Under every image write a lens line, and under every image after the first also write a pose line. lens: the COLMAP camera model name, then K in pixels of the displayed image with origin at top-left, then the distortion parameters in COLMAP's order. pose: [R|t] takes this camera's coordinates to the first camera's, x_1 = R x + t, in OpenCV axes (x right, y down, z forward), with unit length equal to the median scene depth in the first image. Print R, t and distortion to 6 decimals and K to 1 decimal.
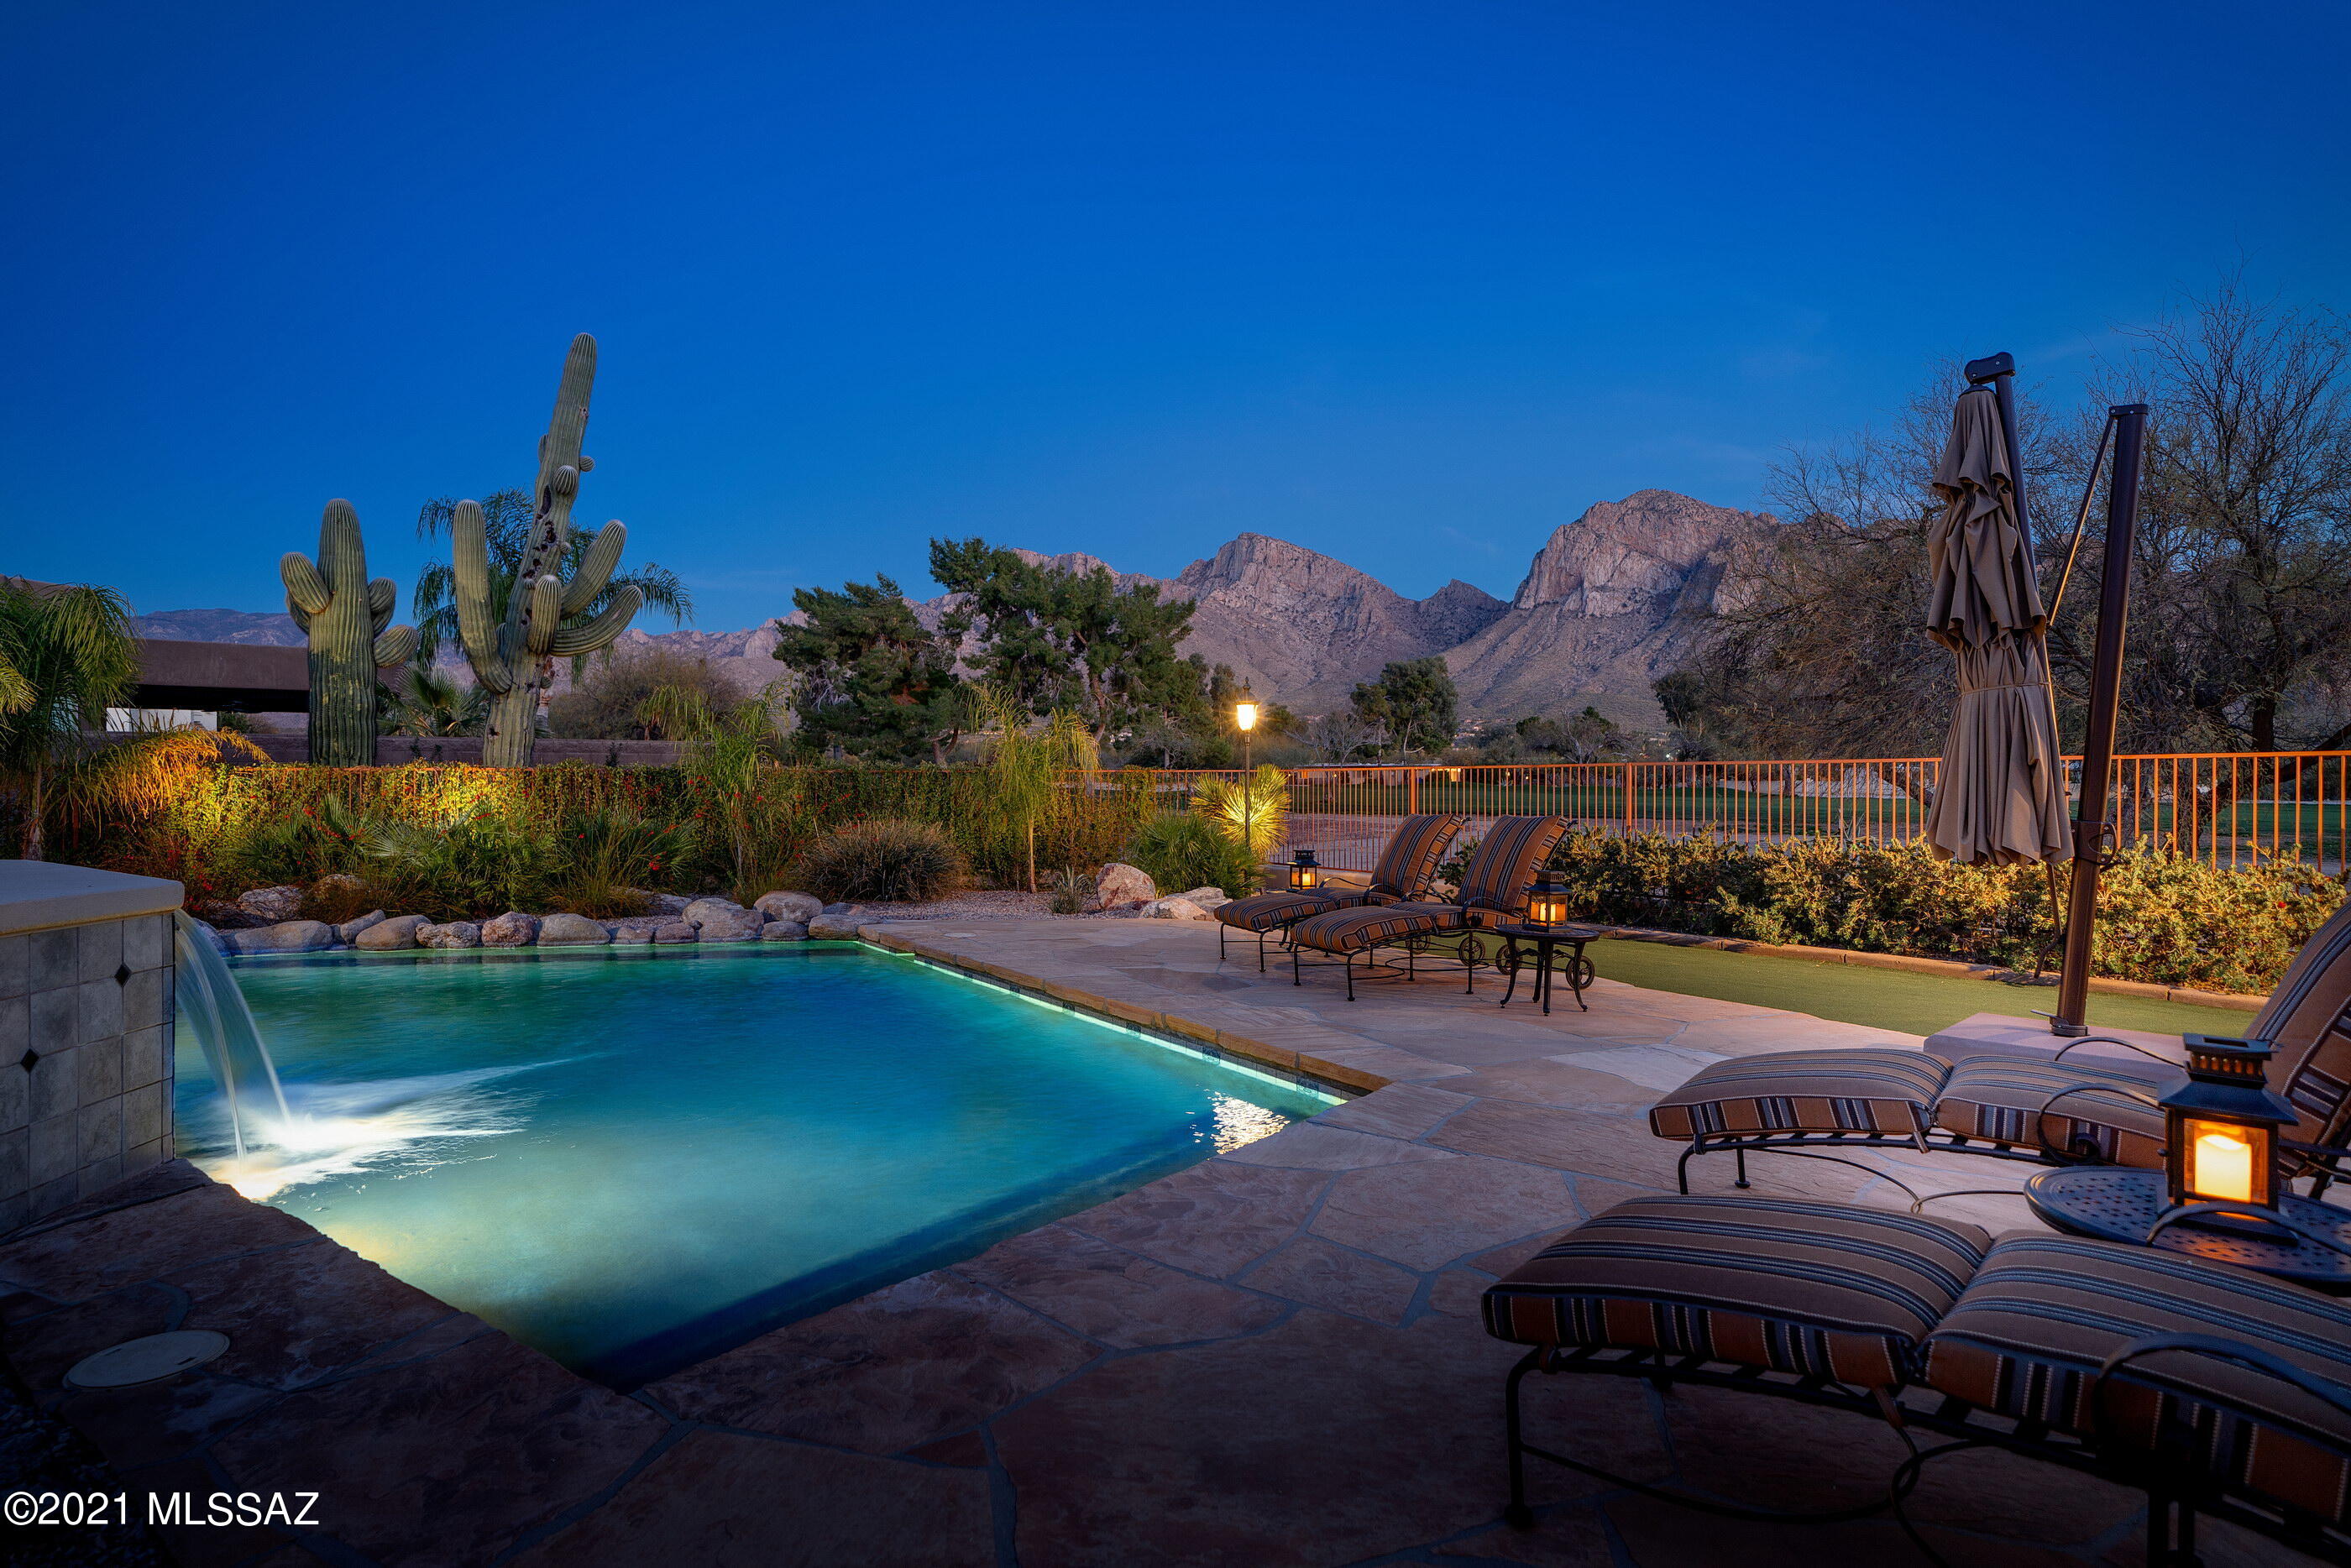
lens RADIAL K [[1250.4, 0, 1175.5], [0, 1250.4, 784.0], [0, 0, 1]] dist [0.005971, 0.000801]
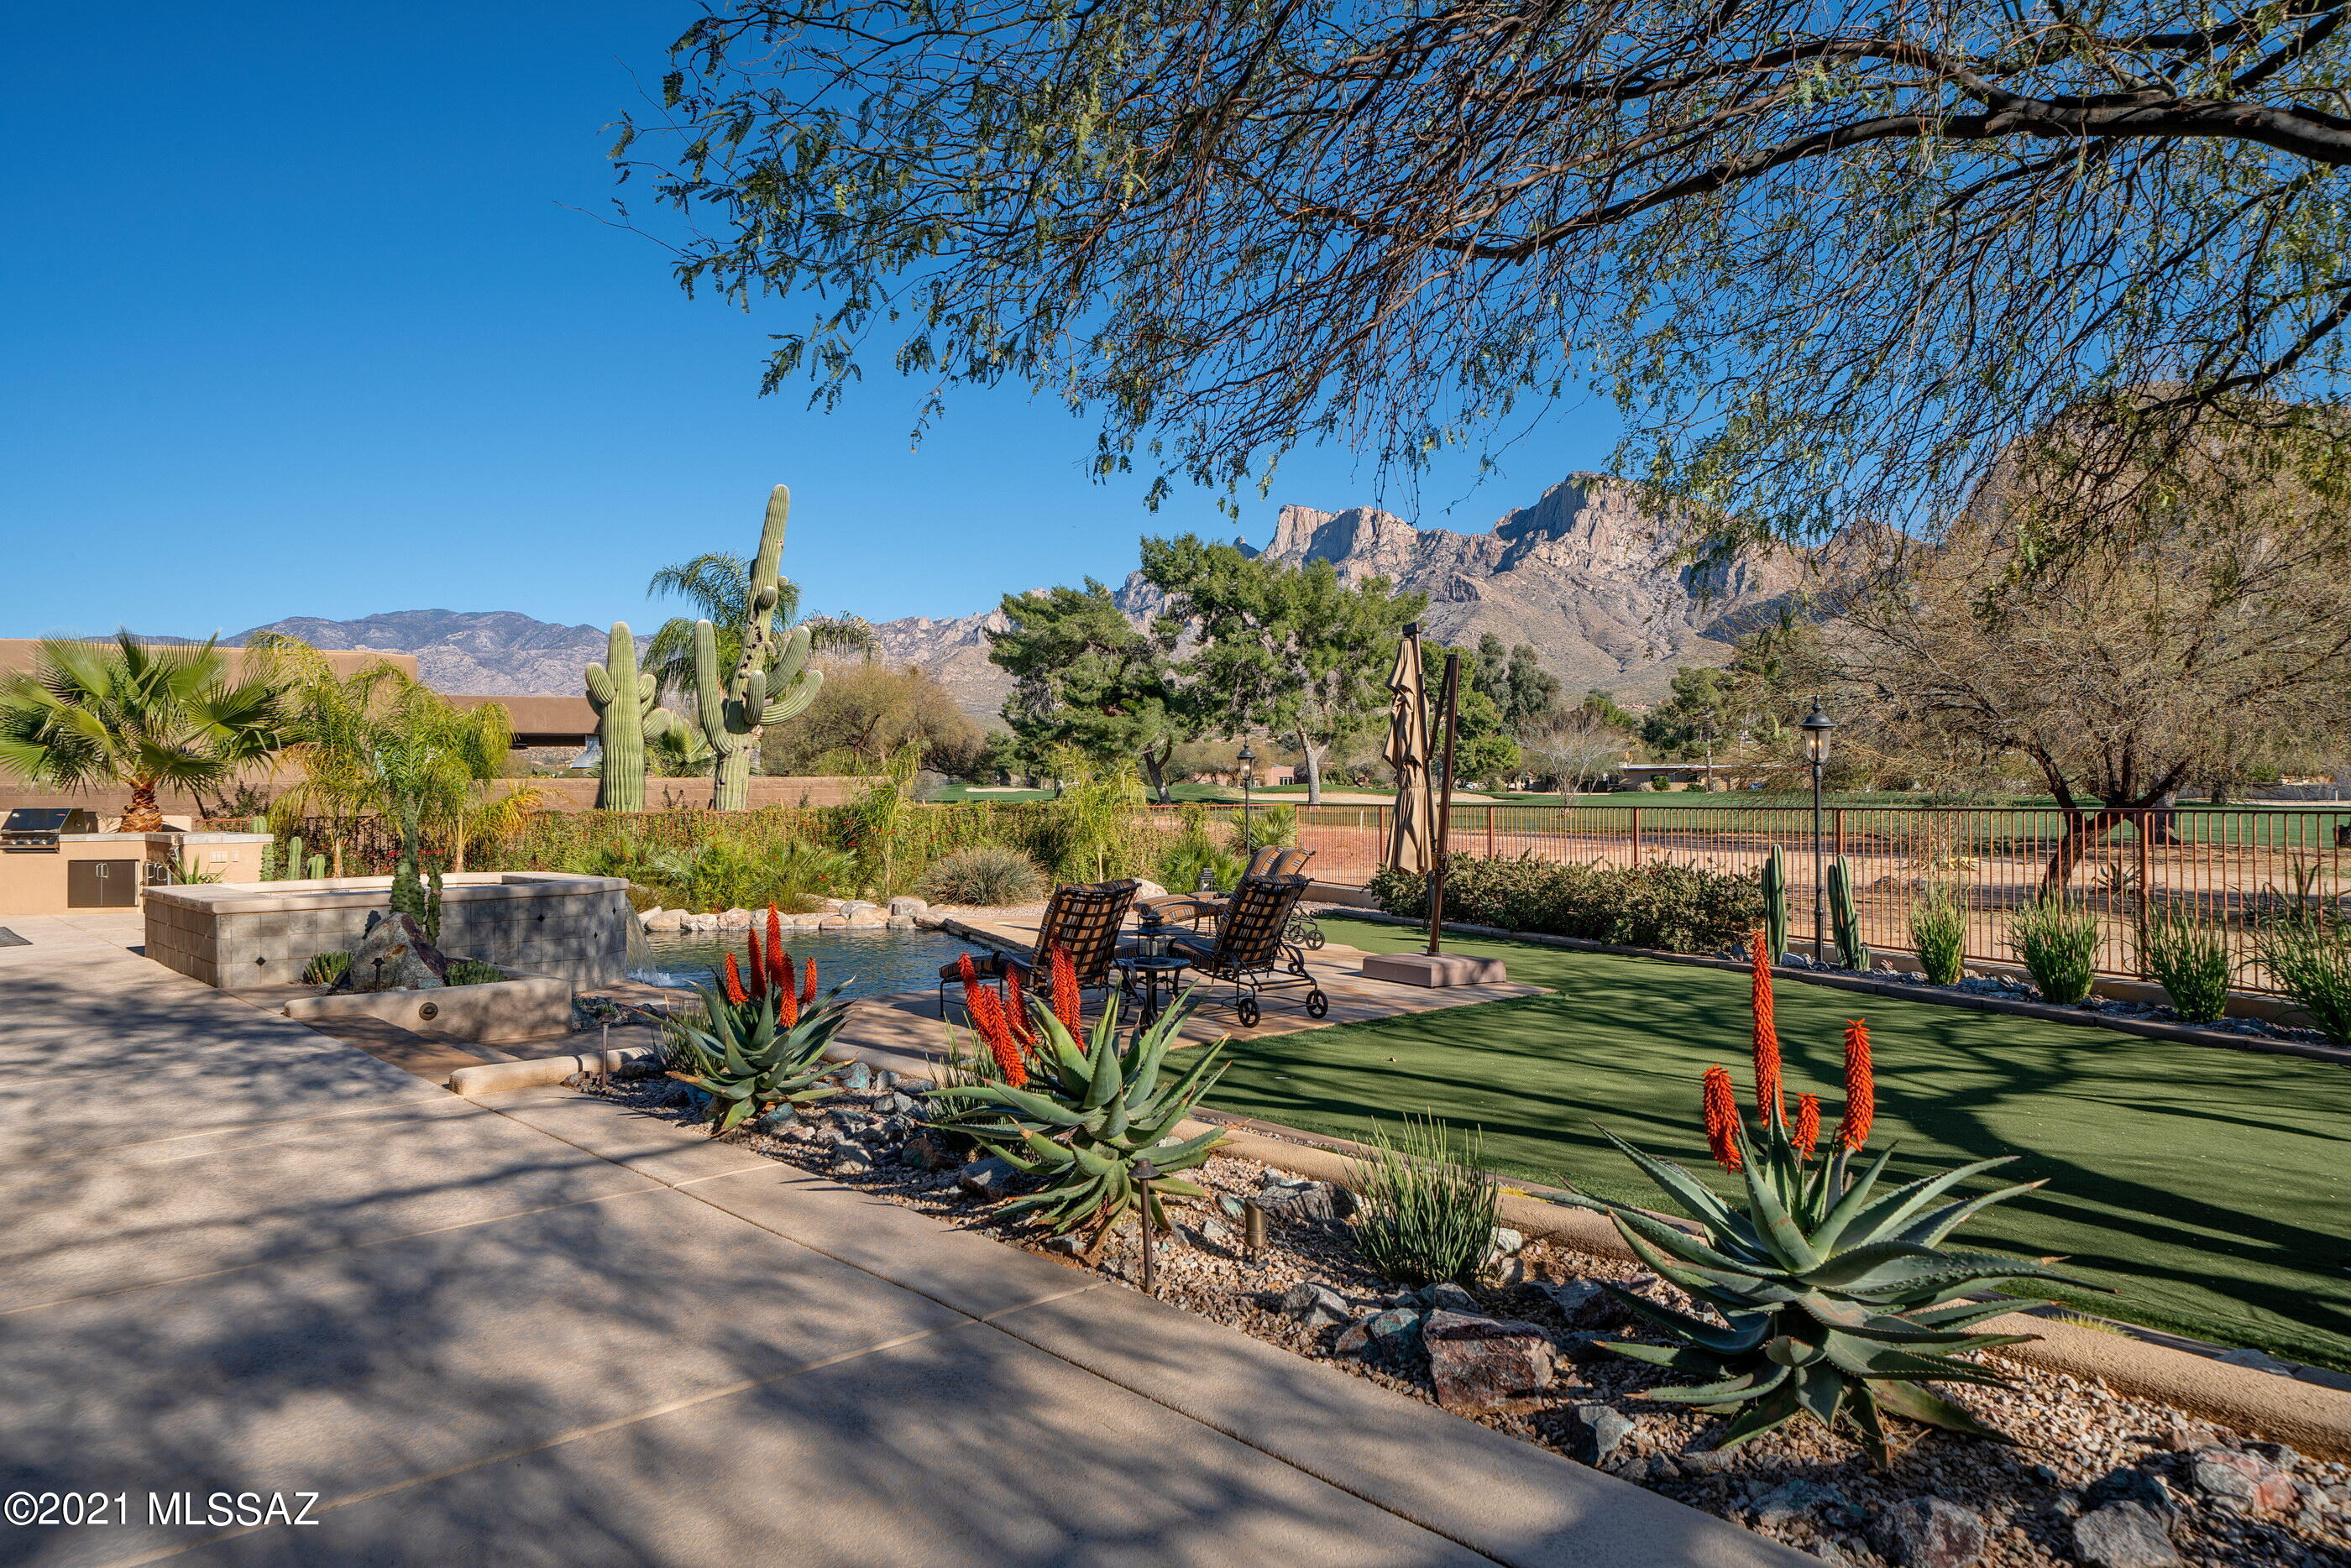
lens RADIAL K [[1526.9, 0, 1175.5], [0, 1526.9, 784.0], [0, 0, 1]] dist [0.023949, 0.001706]
pose [[0.979516, -0.009941, -0.201119, 0.056910], [0.009043, 0.999945, -0.005383, -0.005394], [0.201161, 0.003454, 0.979552, -0.109879]]
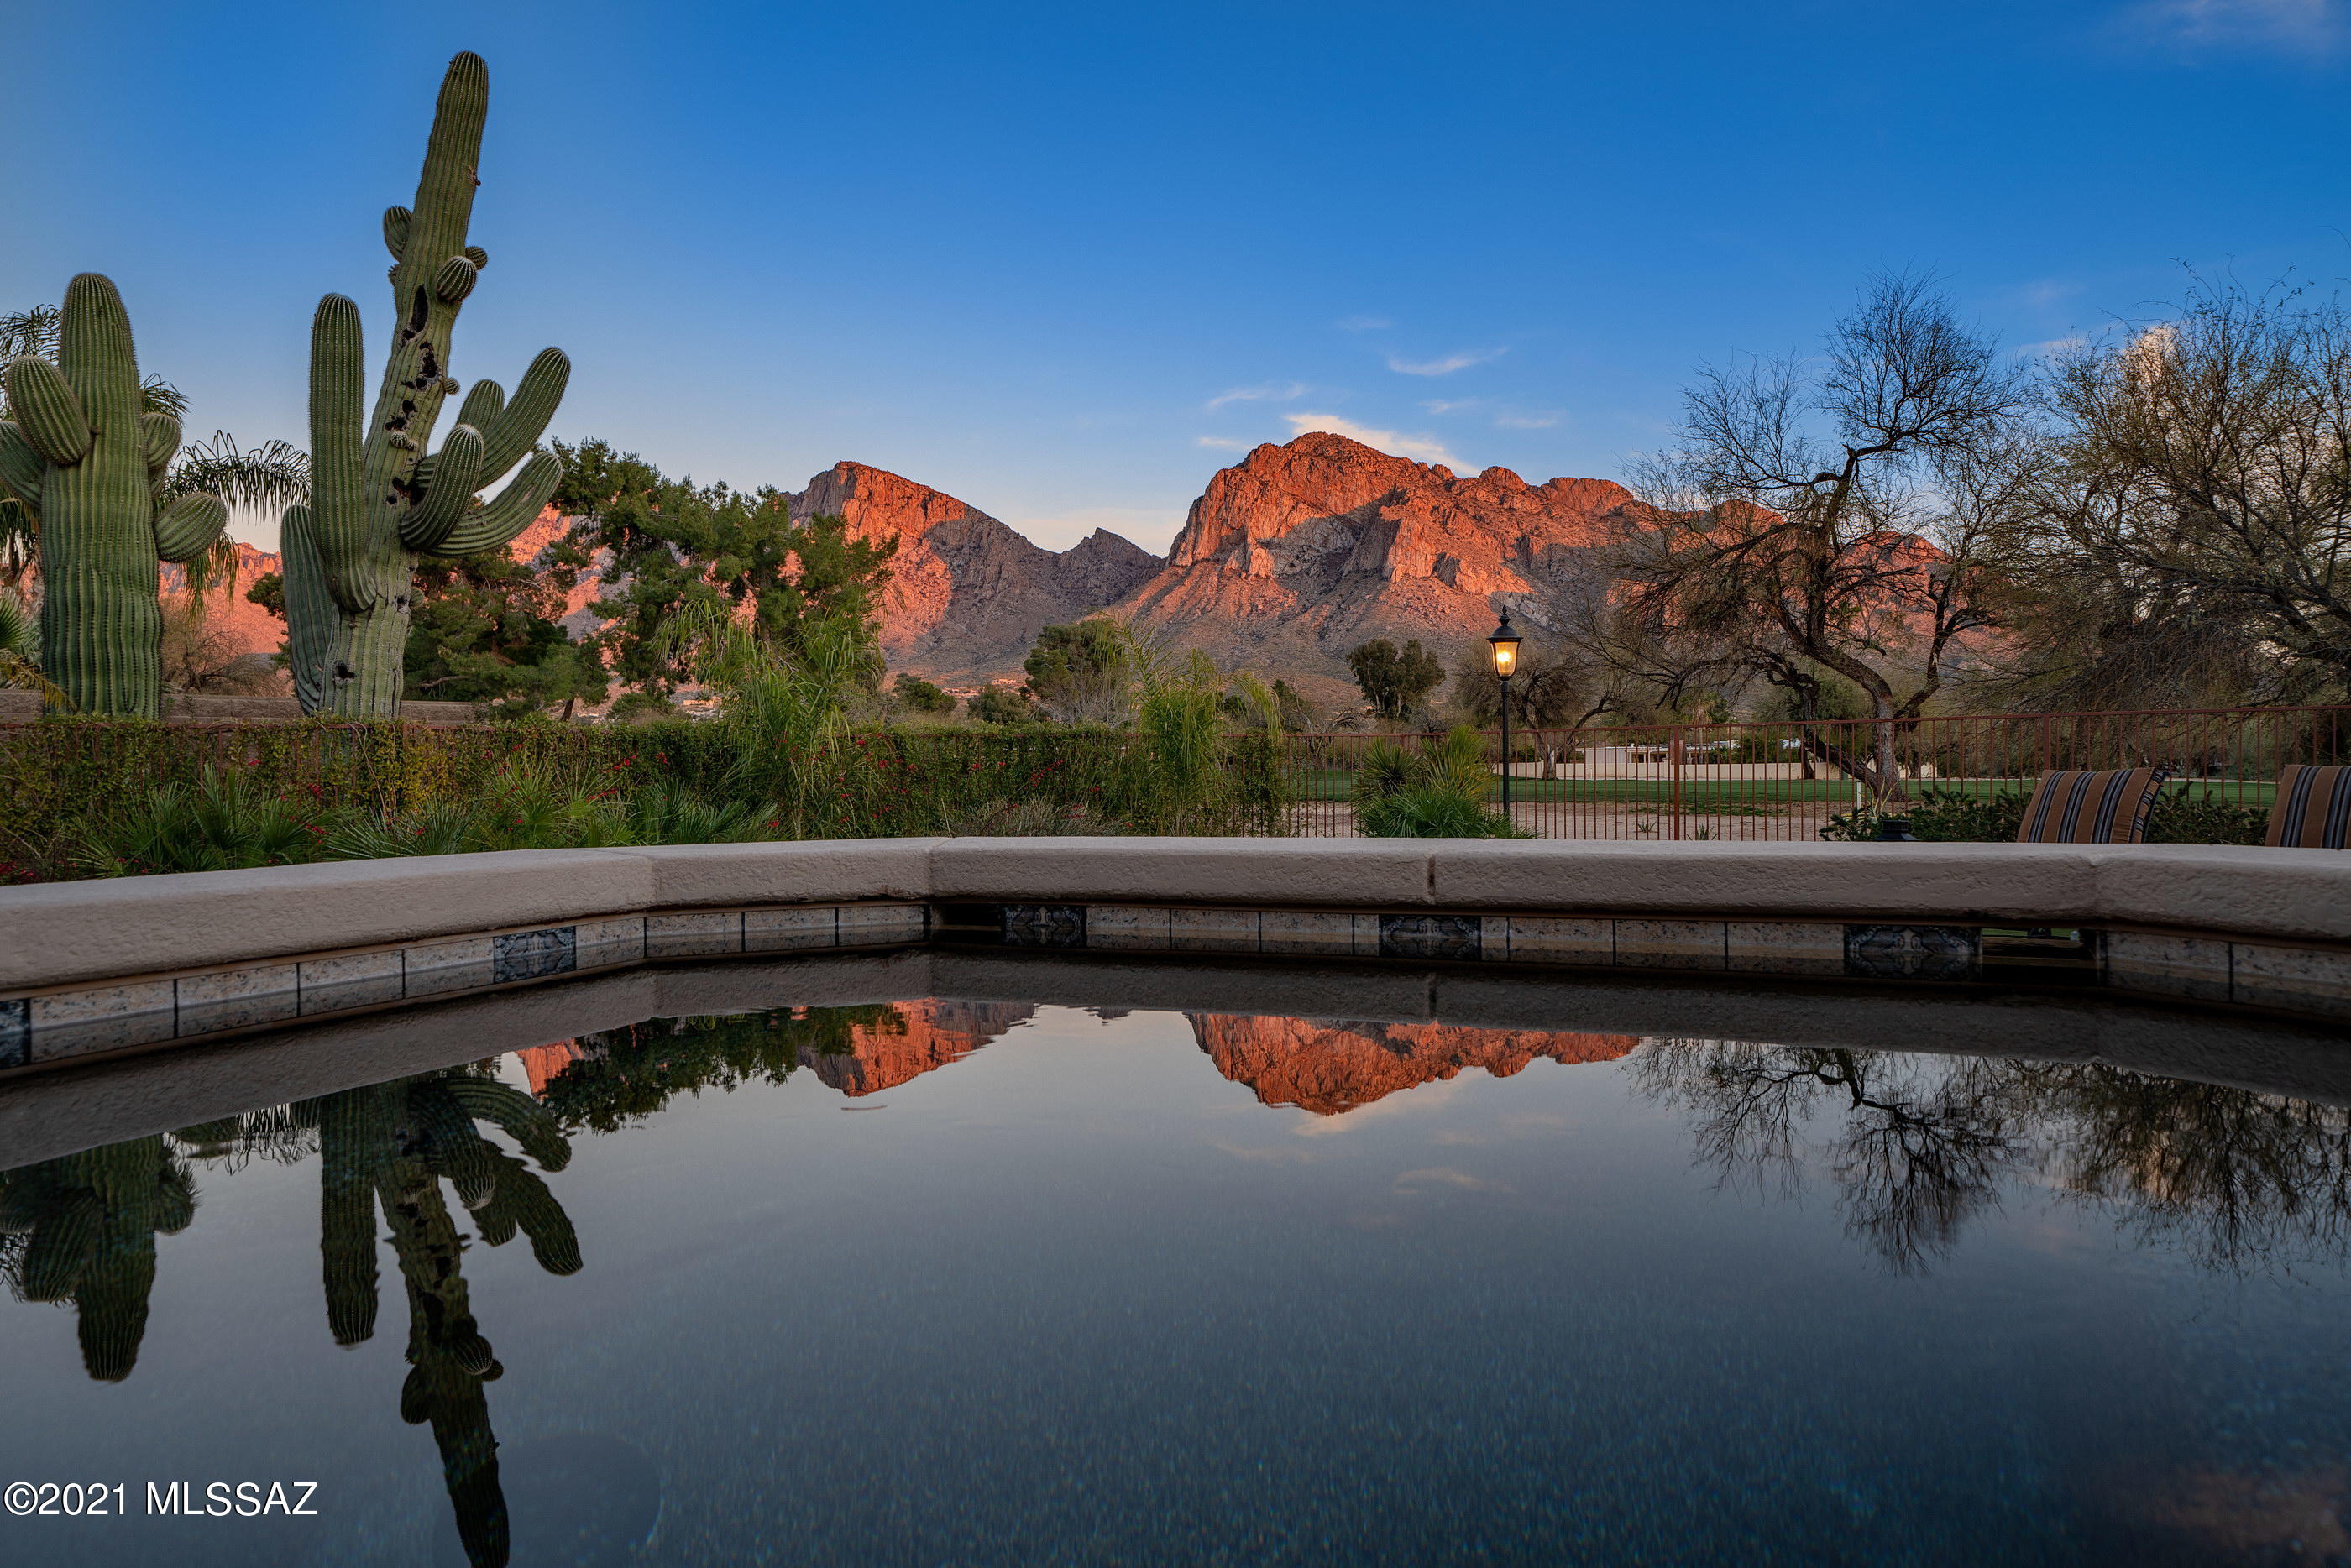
lens RADIAL K [[1526.9, 0, 1175.5], [0, 1526.9, 784.0], [0, 0, 1]] dist [0.023949, 0.001706]
pose [[0.964526, -0.011849, 0.263722, -0.070302], [0.010199, 0.999919, 0.007625, 0.002560], [-0.263791, -0.004664, 0.964569, 0.029512]]
